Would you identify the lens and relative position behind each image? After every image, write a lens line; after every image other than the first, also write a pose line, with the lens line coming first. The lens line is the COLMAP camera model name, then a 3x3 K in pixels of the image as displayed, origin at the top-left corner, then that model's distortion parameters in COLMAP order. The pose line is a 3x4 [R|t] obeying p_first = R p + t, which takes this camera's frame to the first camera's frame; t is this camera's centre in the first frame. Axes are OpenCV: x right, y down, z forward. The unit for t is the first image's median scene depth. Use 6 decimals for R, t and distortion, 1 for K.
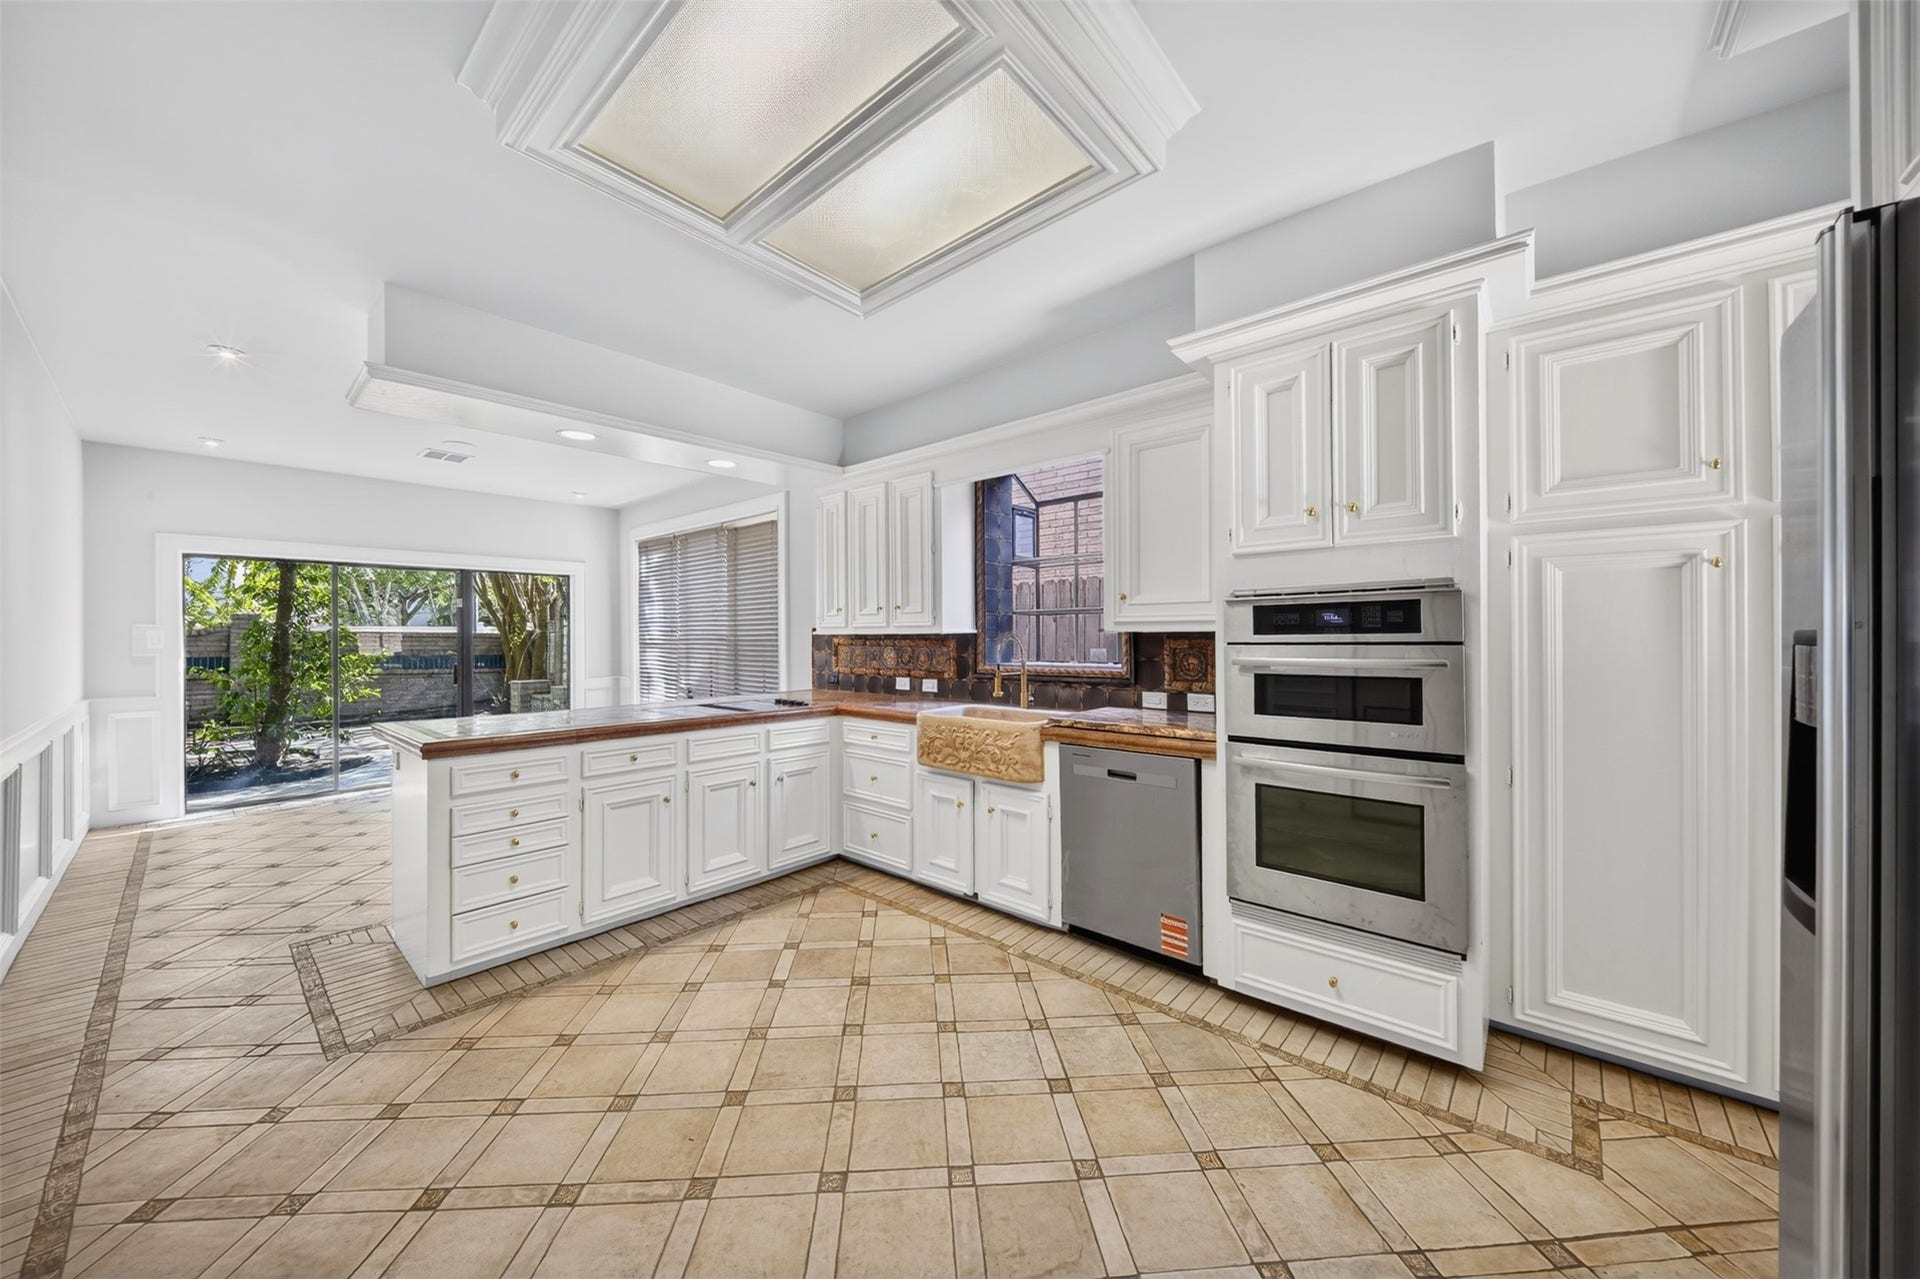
lens RADIAL K [[664.6, 0, 954.6], [0, 664.6, 629.2], [0, 0, 1]] dist [-0.000778, -0.004004]
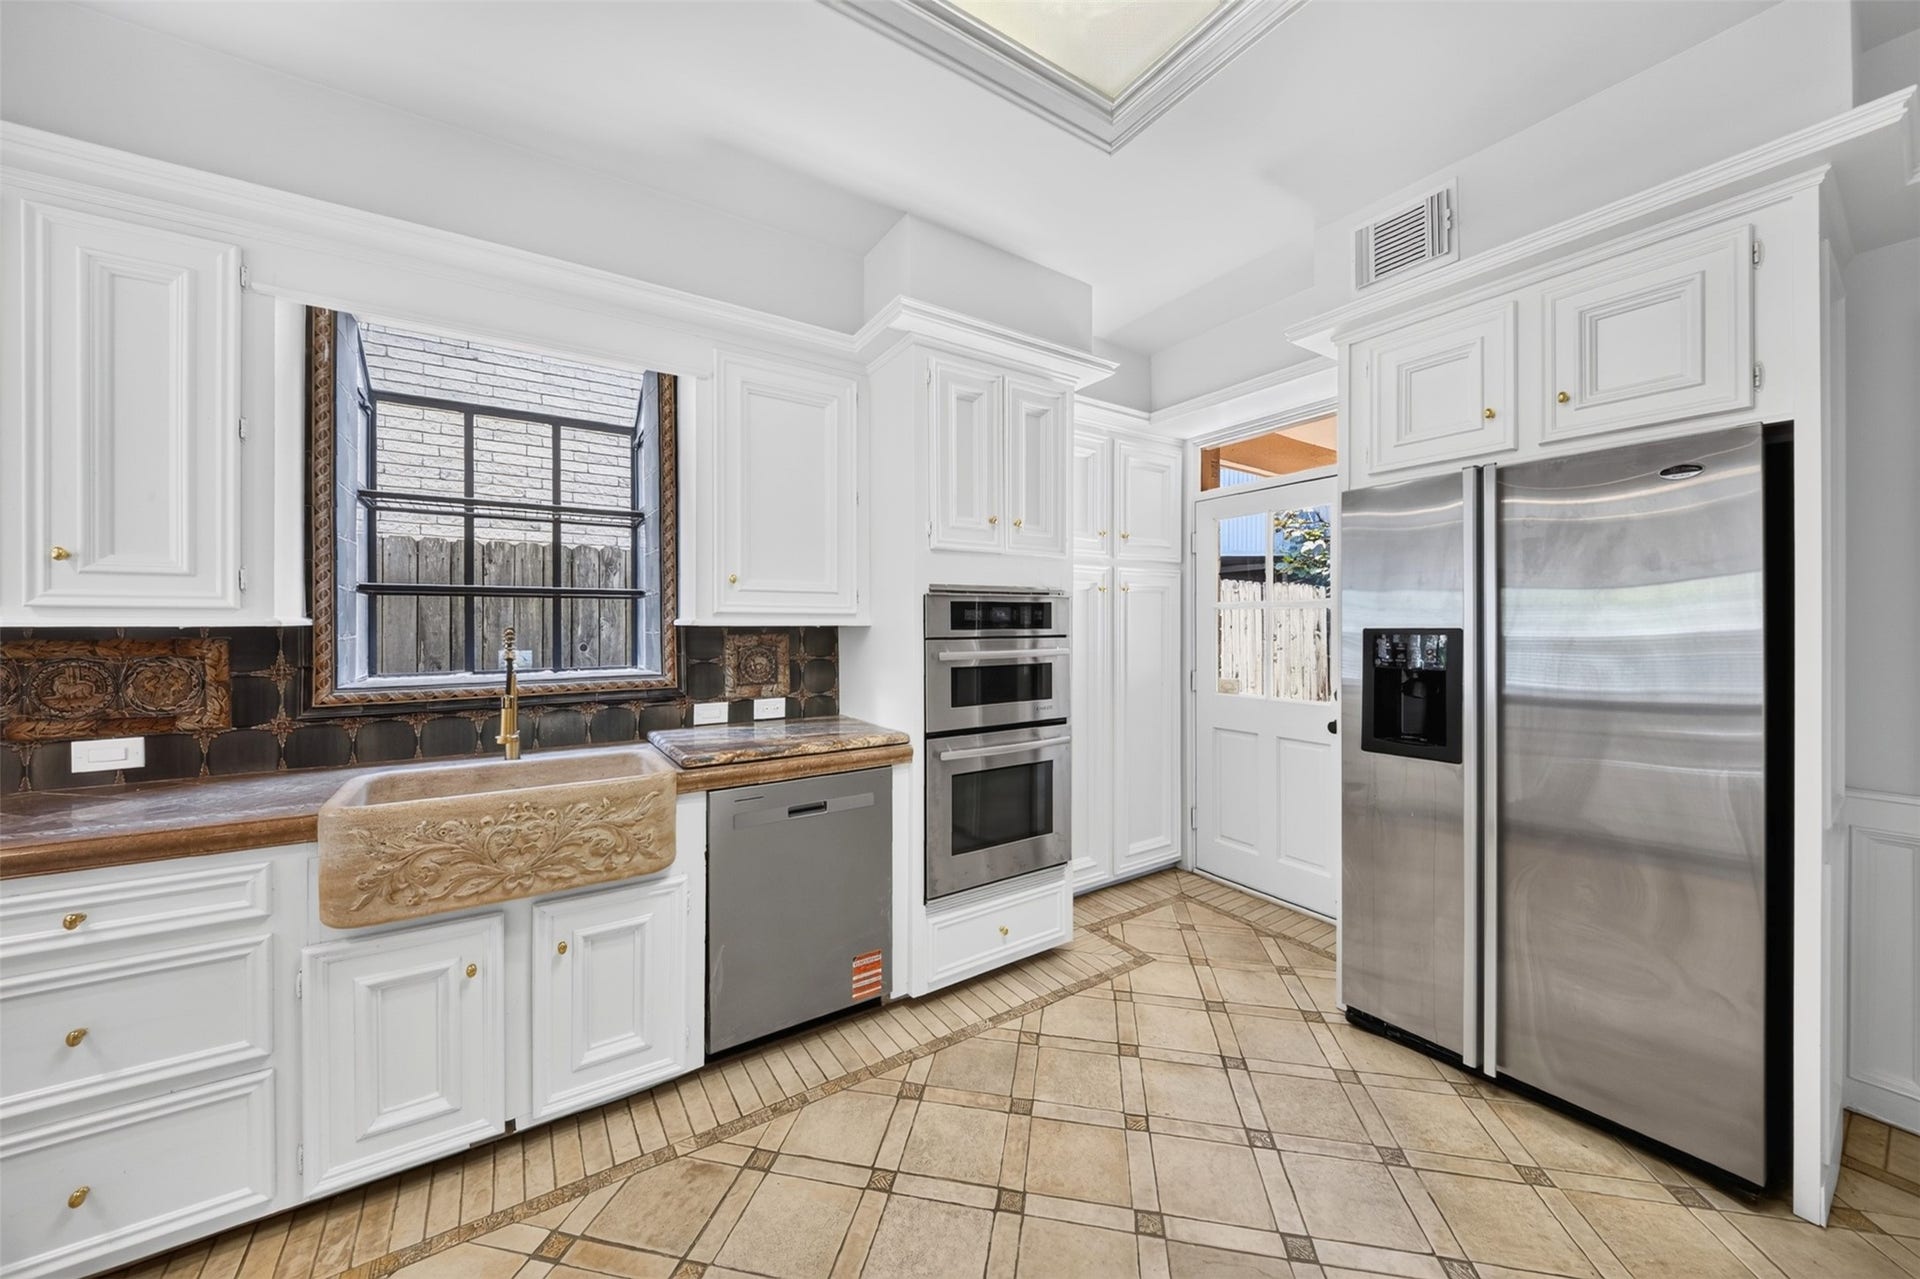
lens RADIAL K [[658.5, 0, 957.8], [0, 658.5, 625.6], [0, 0, 1]] dist [0.001667, -0.007258]
pose [[0.266282, 0.004278, 0.963886, -0.412276], [-0.008026, 0.999965, -0.002221, 0.003523], [-0.963862, -0.007145, 0.266308, 0.576580]]
